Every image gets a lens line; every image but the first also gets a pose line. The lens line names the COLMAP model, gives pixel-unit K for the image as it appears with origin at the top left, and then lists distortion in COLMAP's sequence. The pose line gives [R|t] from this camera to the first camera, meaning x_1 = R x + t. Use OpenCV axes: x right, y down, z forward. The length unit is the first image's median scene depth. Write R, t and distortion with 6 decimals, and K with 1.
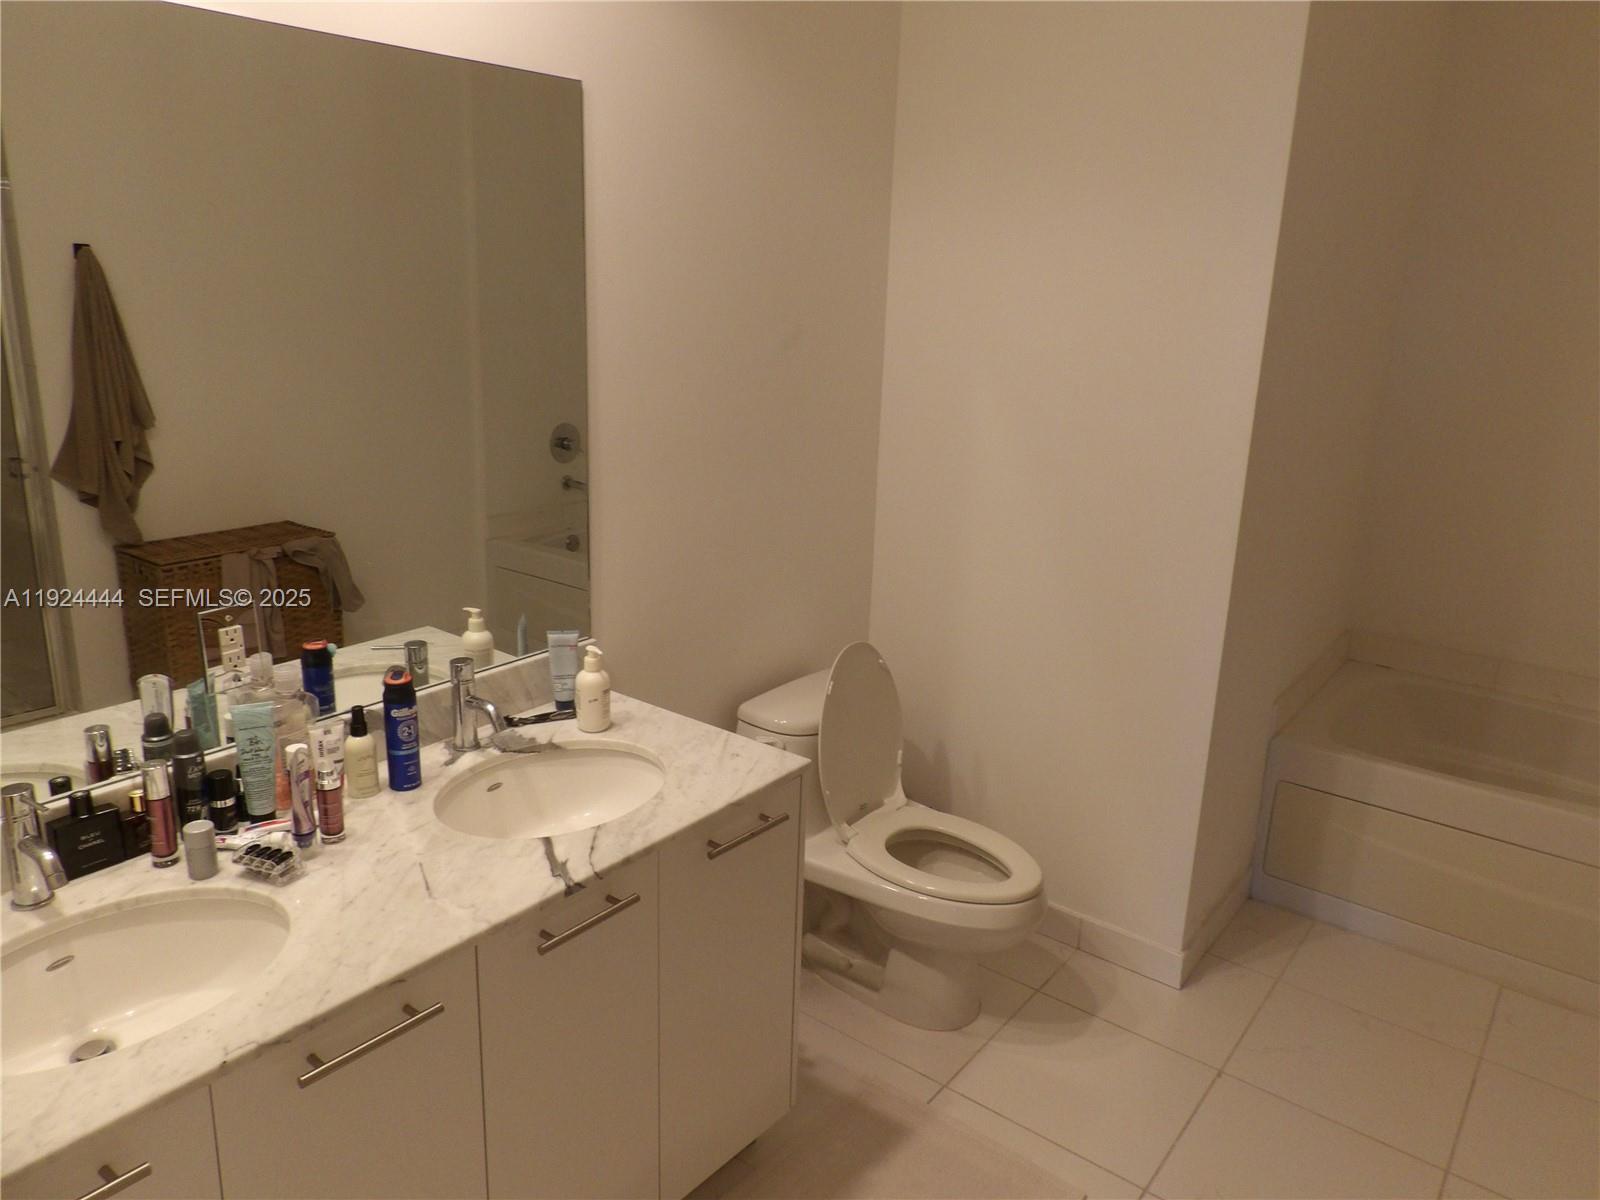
lens RADIAL K [[1138.5, 0, 790.7], [0, 1138.5, 578.3], [0, 0, 1]] dist [-0.008343, -0.002232]
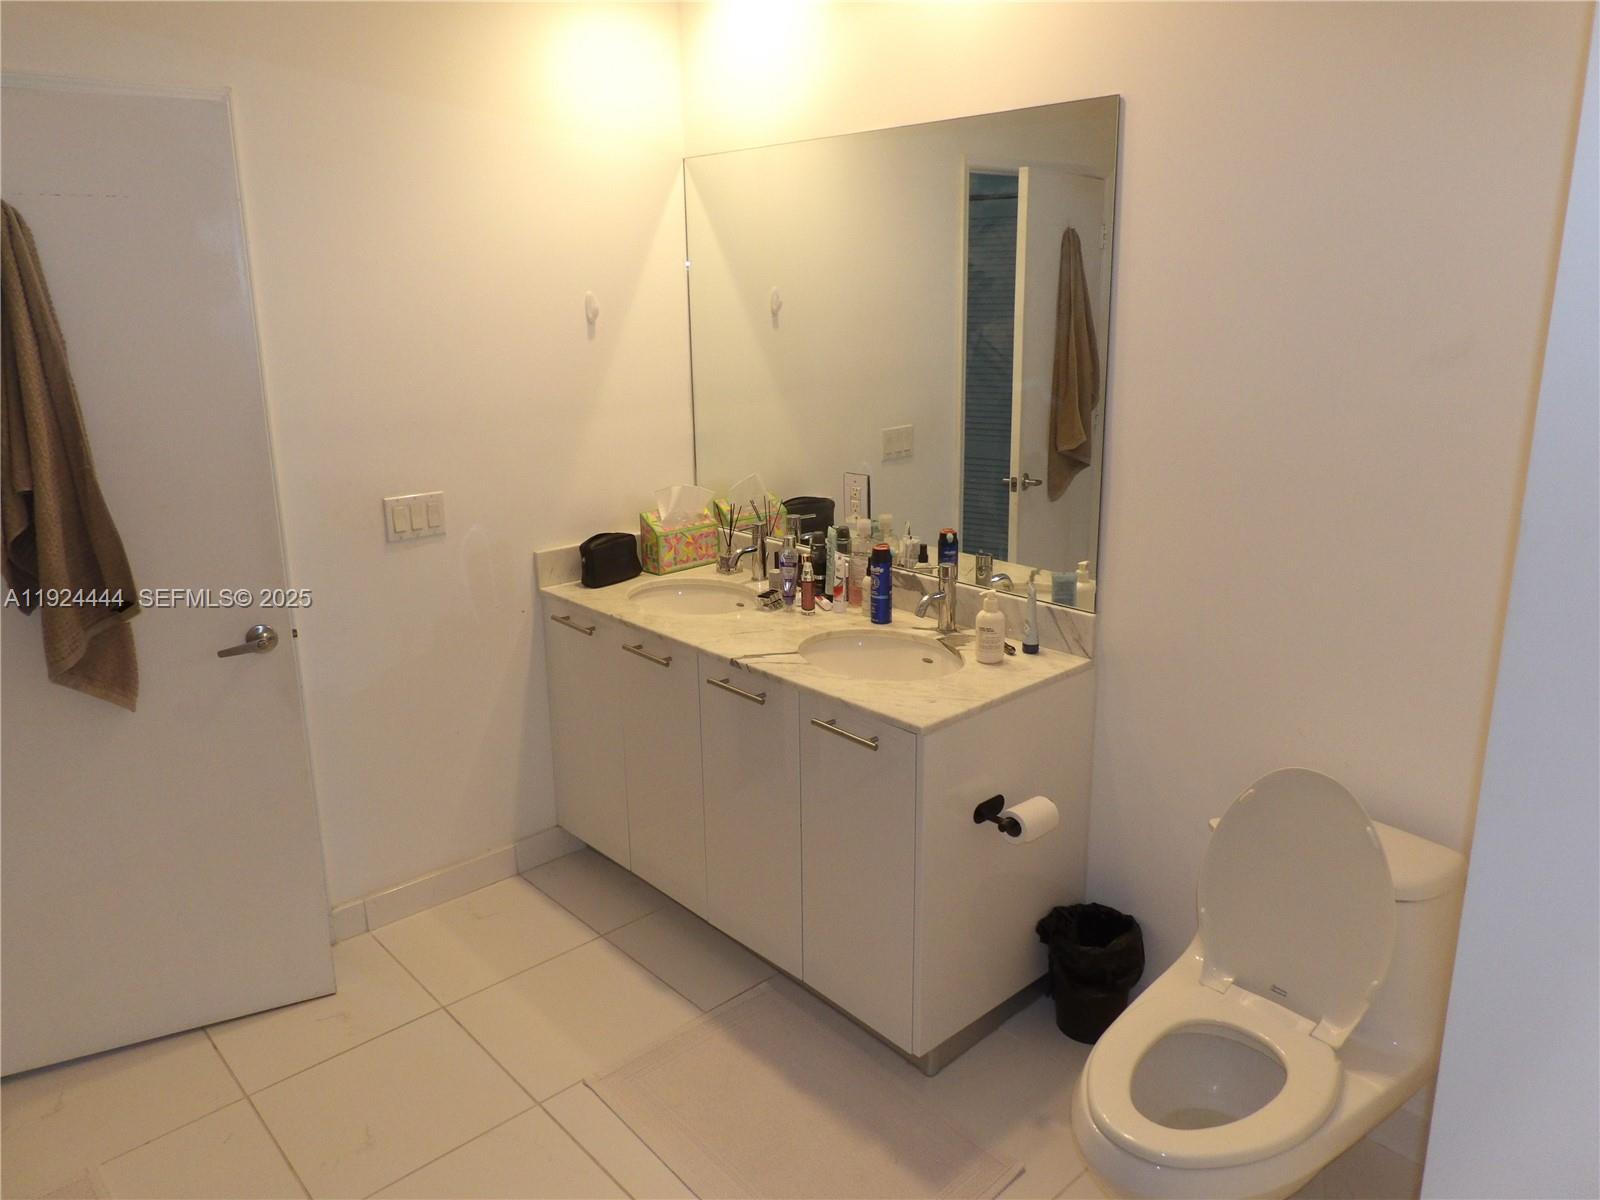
lens RADIAL K [[1138.5, 0, 790.7], [0, 1138.5, 578.3], [0, 0, 1]] dist [-0.008343, -0.002232]
pose [[-0.174864, 0.218874, -0.959957, 1.117592], [-0.249008, 0.933452, 0.258190, -0.228831], [0.952585, 0.284185, -0.108726, 1.058783]]
